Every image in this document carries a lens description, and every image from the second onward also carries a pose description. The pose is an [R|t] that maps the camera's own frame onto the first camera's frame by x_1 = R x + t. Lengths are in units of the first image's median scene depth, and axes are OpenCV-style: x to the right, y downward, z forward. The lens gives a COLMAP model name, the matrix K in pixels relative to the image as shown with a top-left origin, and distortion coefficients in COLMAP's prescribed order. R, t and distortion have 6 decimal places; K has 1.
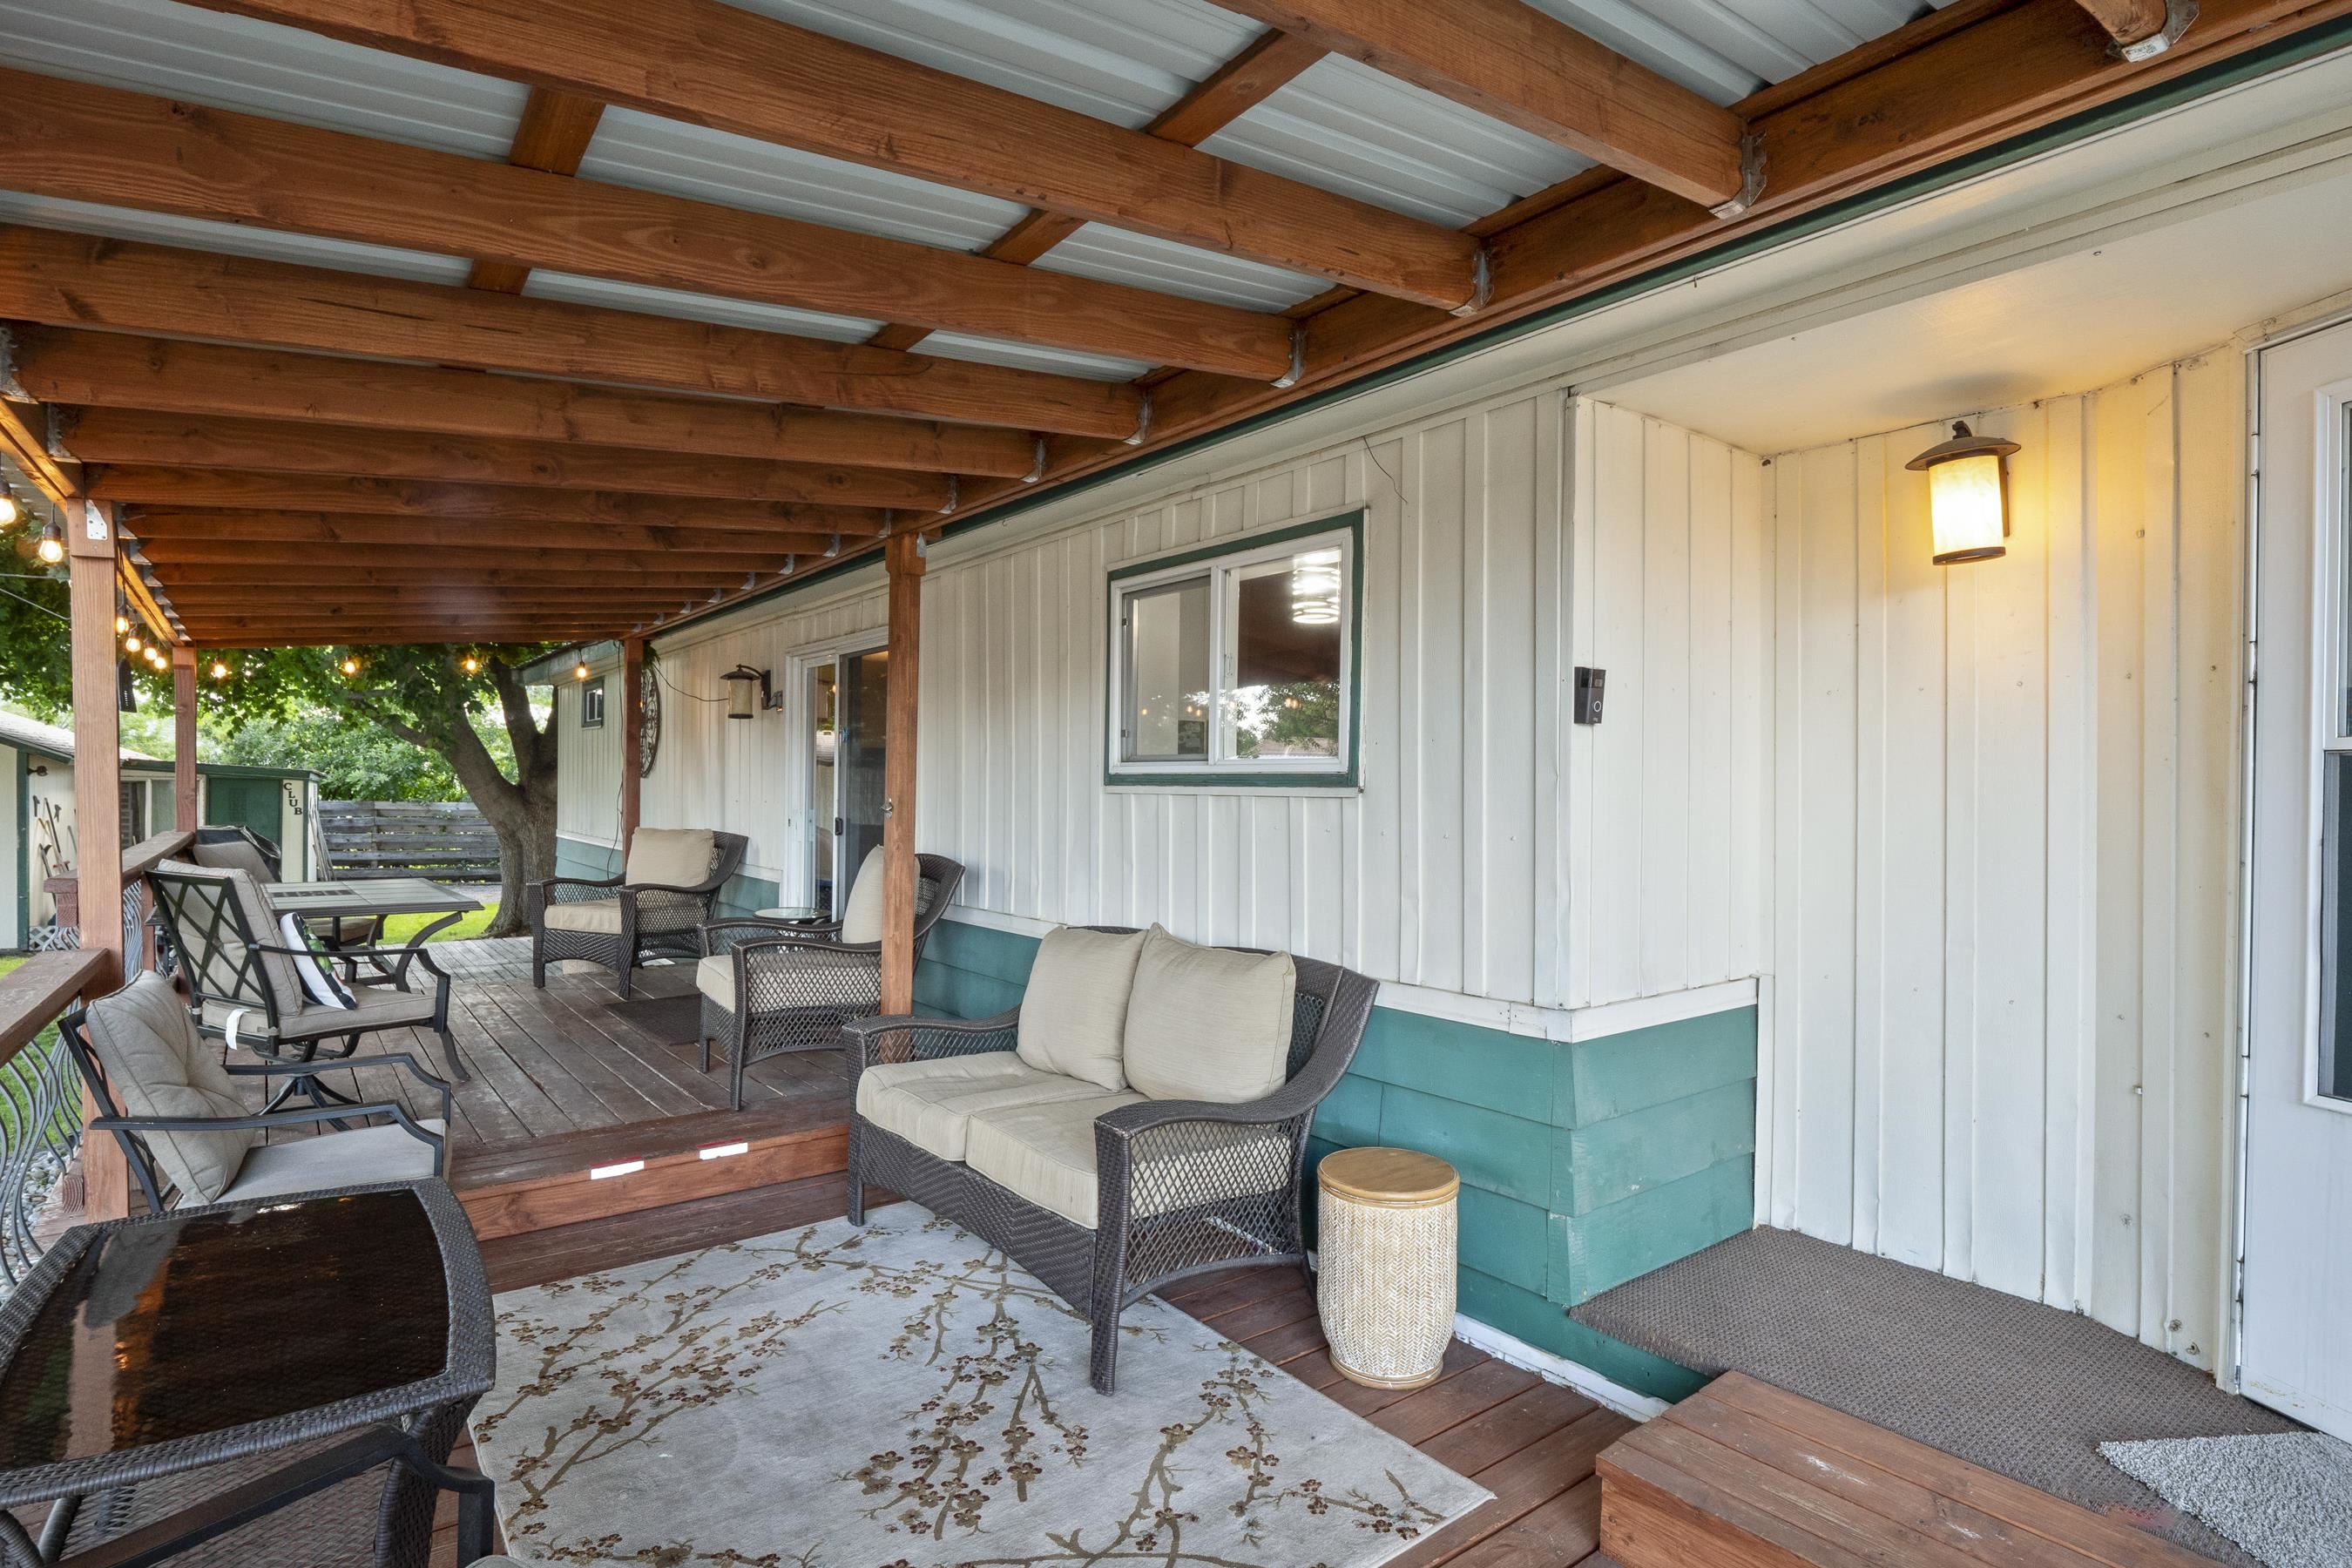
lens RADIAL K [[1201.6, 0, 1176.0], [0, 1201.6, 784.0], [0, 0, 1]] dist [-0.002938, -0.001955]
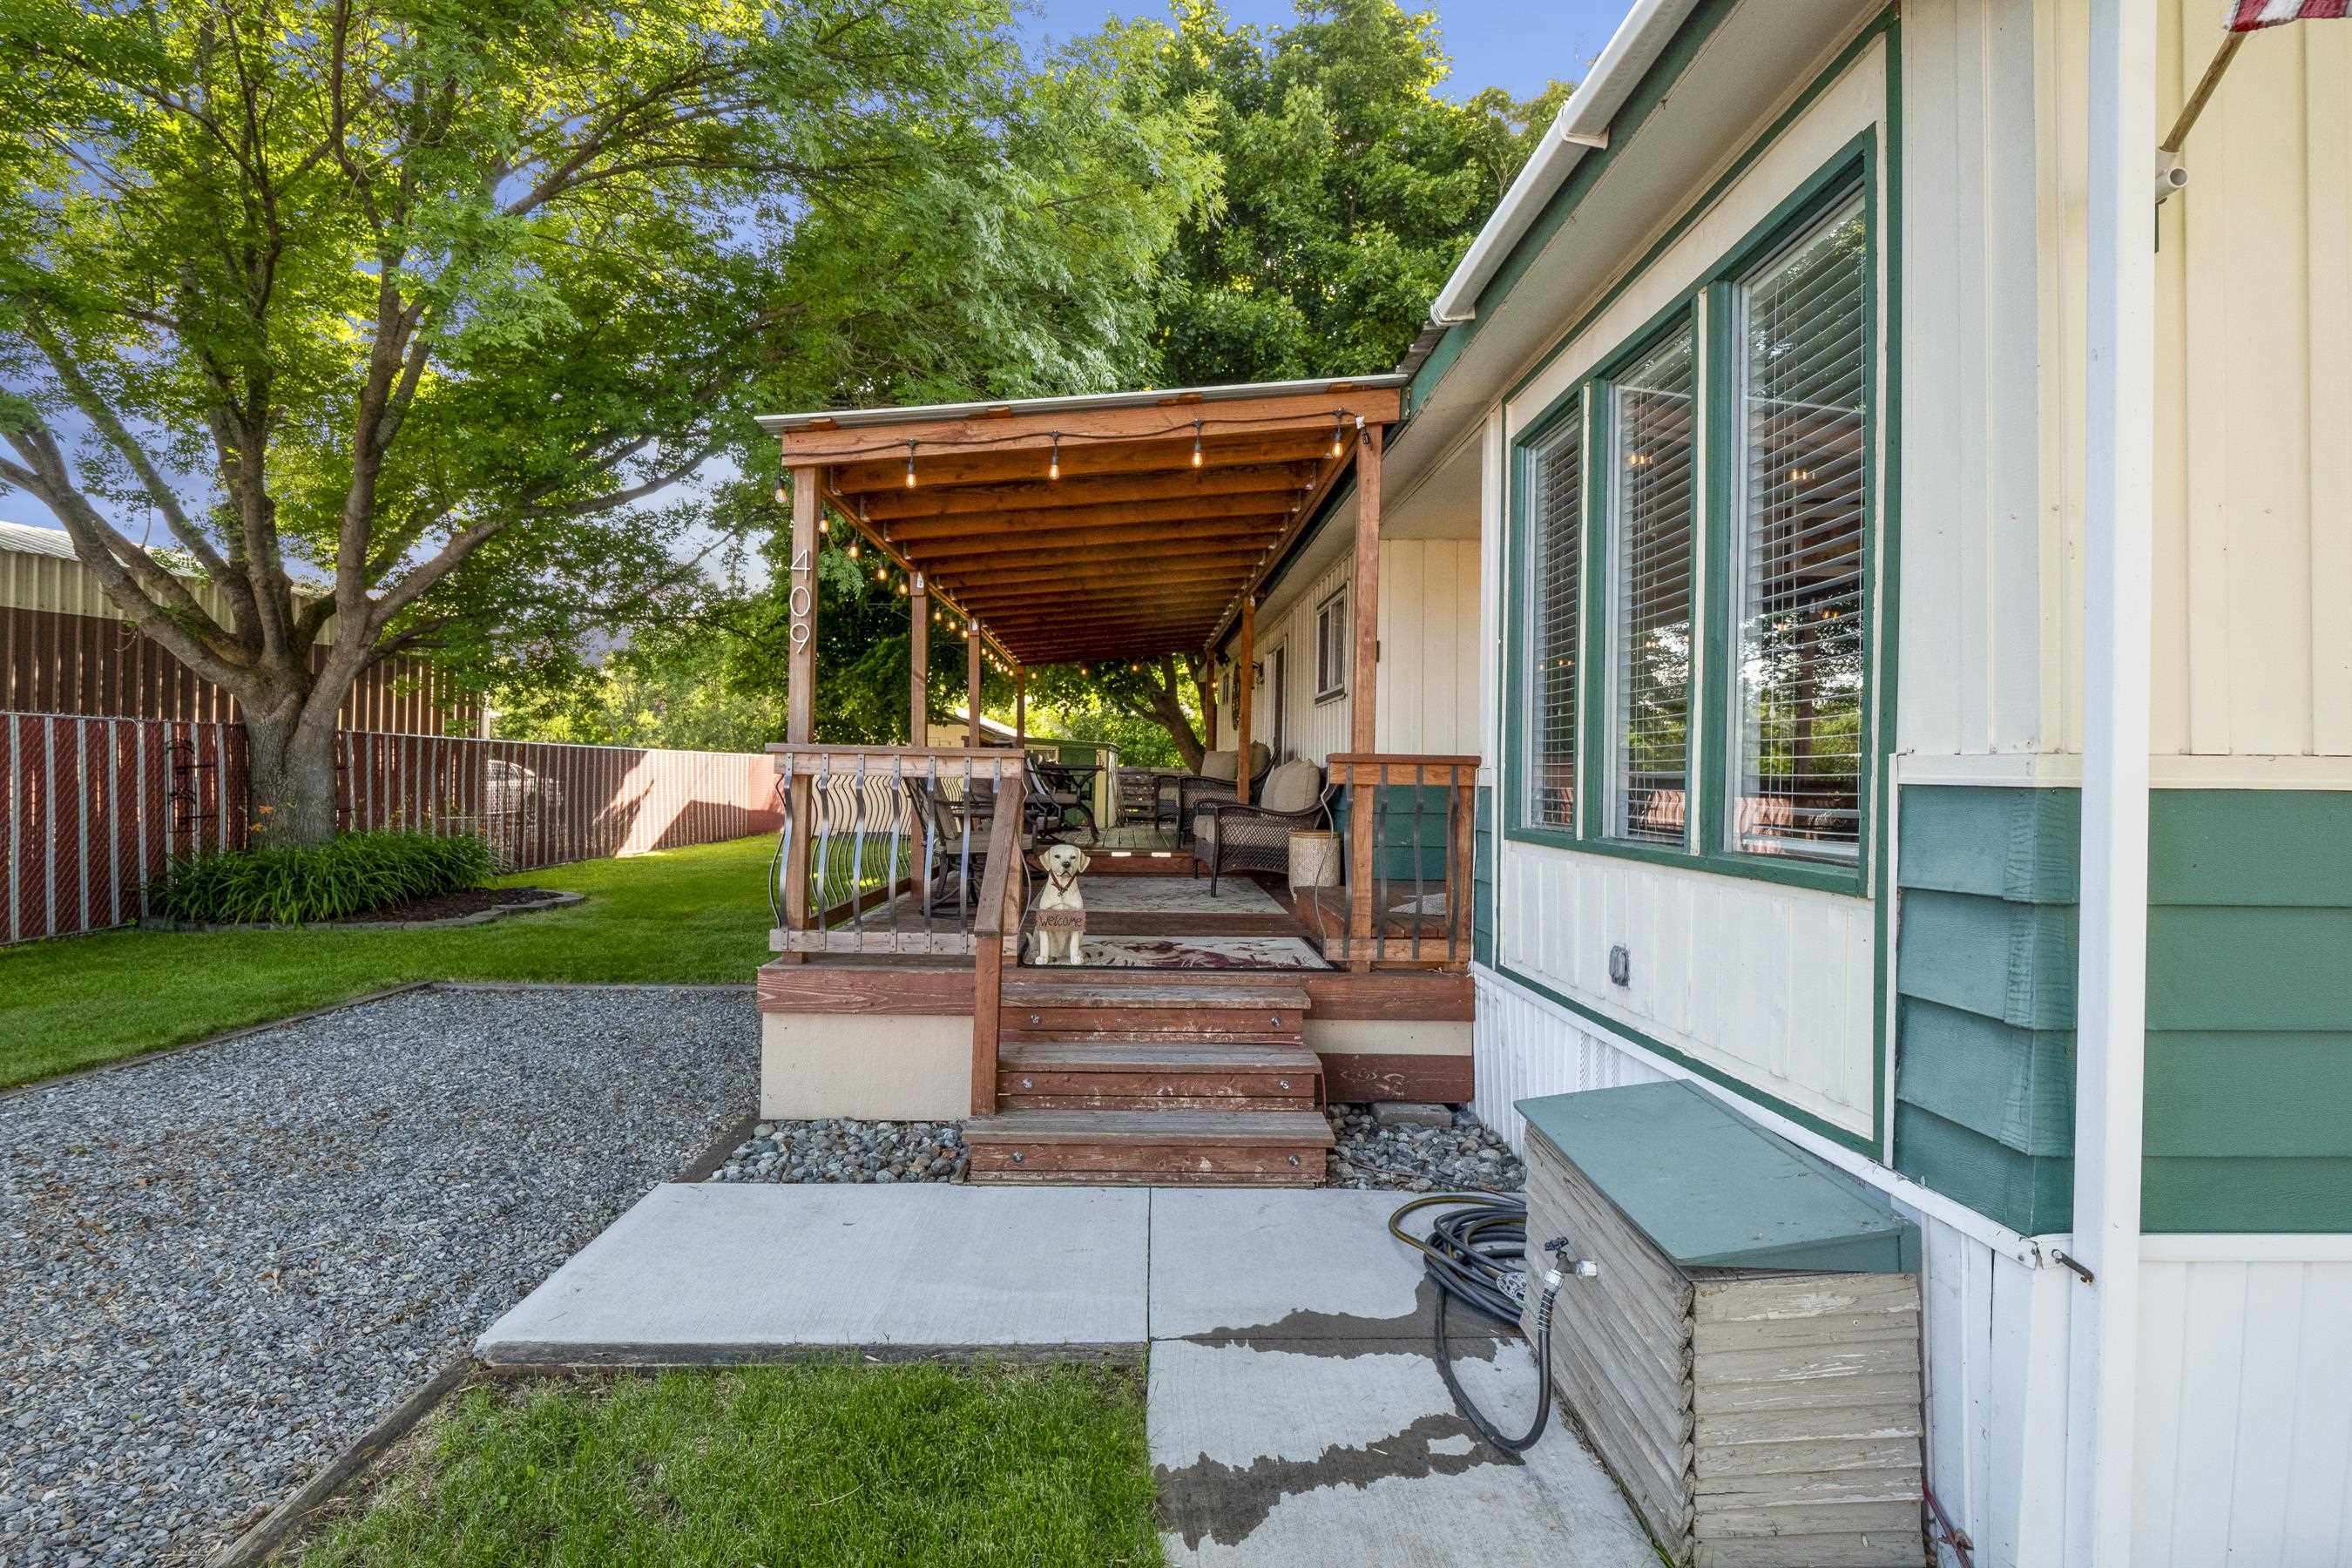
lens RADIAL K [[1154.6, 0, 1164.8], [0, 1154.6, 759.0], [0, 0, 1]] dist [-0.023406, 0.000839]
pose [[0.817279, 0.011772, -0.576122, 0.461481], [-0.022706, 0.999673, -0.011785, 0.057607], [0.575795, 0.022713, 0.817279, -0.434112]]
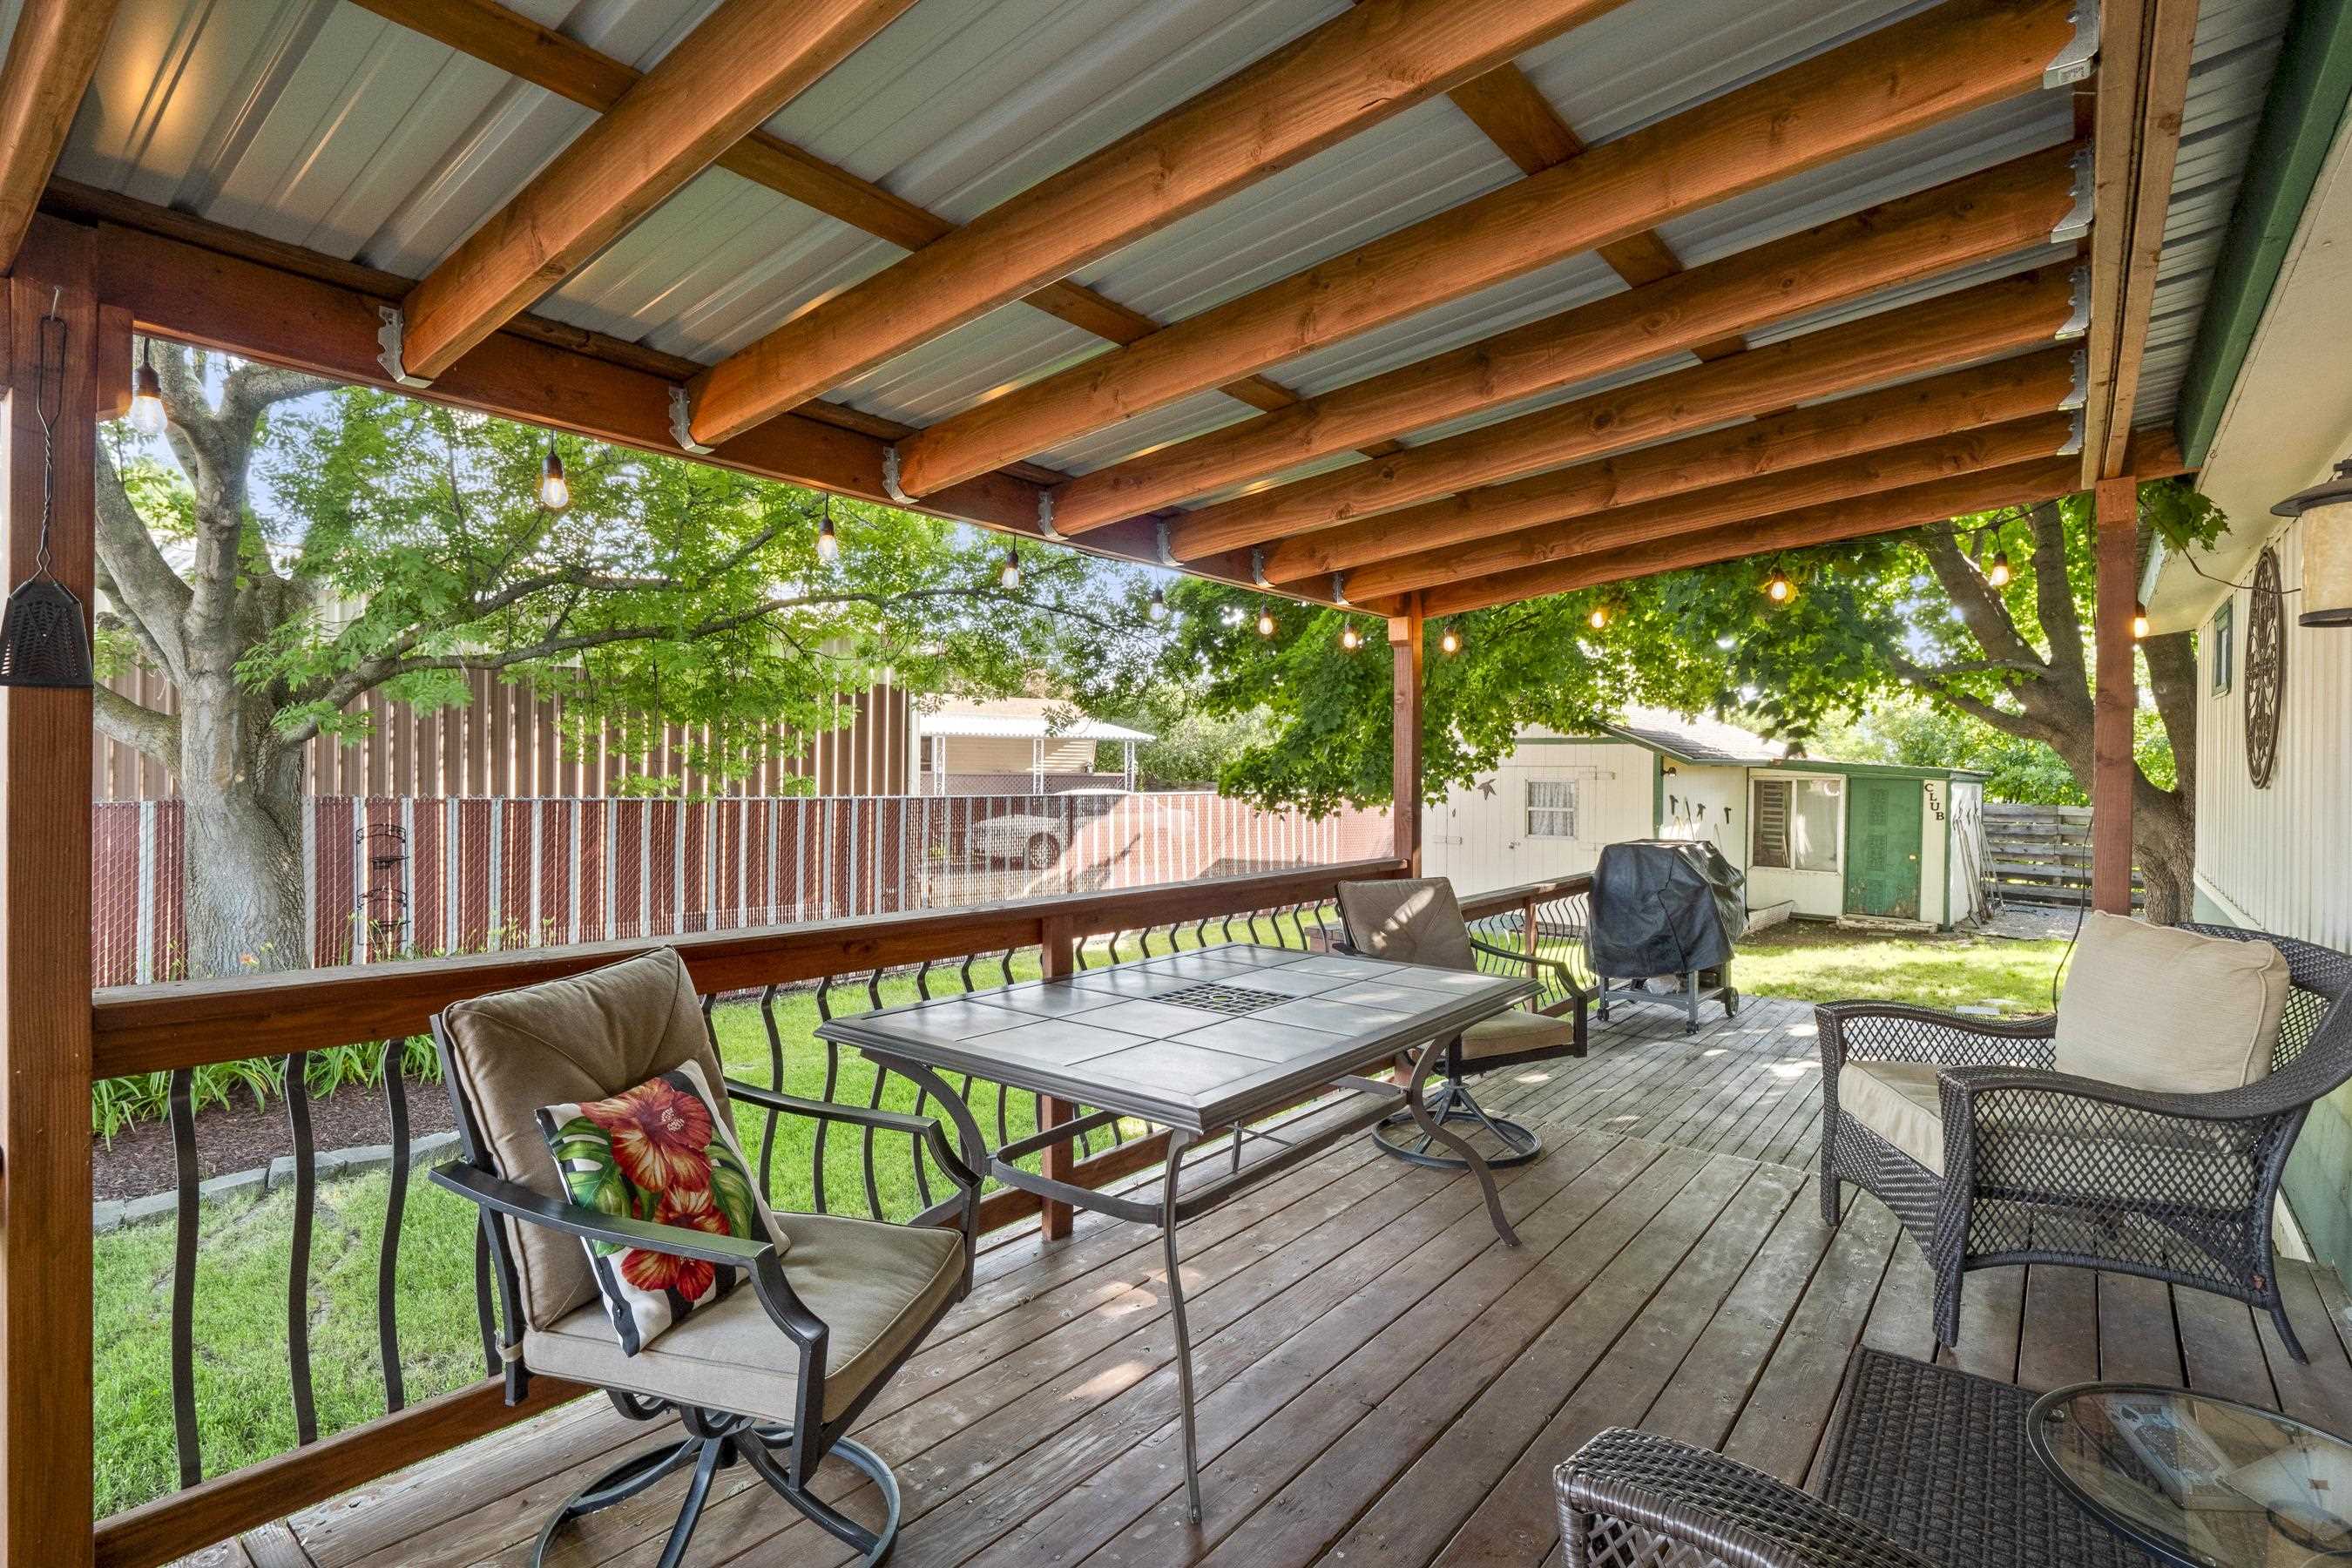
lens RADIAL K [[1154.6, 0, 1164.8], [0, 1154.6, 759.0], [0, 0, 1]] dist [-0.023406, 0.000839]
pose [[0.248797, -0.015903, -0.968425, -0.128087], [-0.003295, 0.999846, -0.017265, -0.005436], [0.968550, 0.007486, 0.248706, 0.517722]]
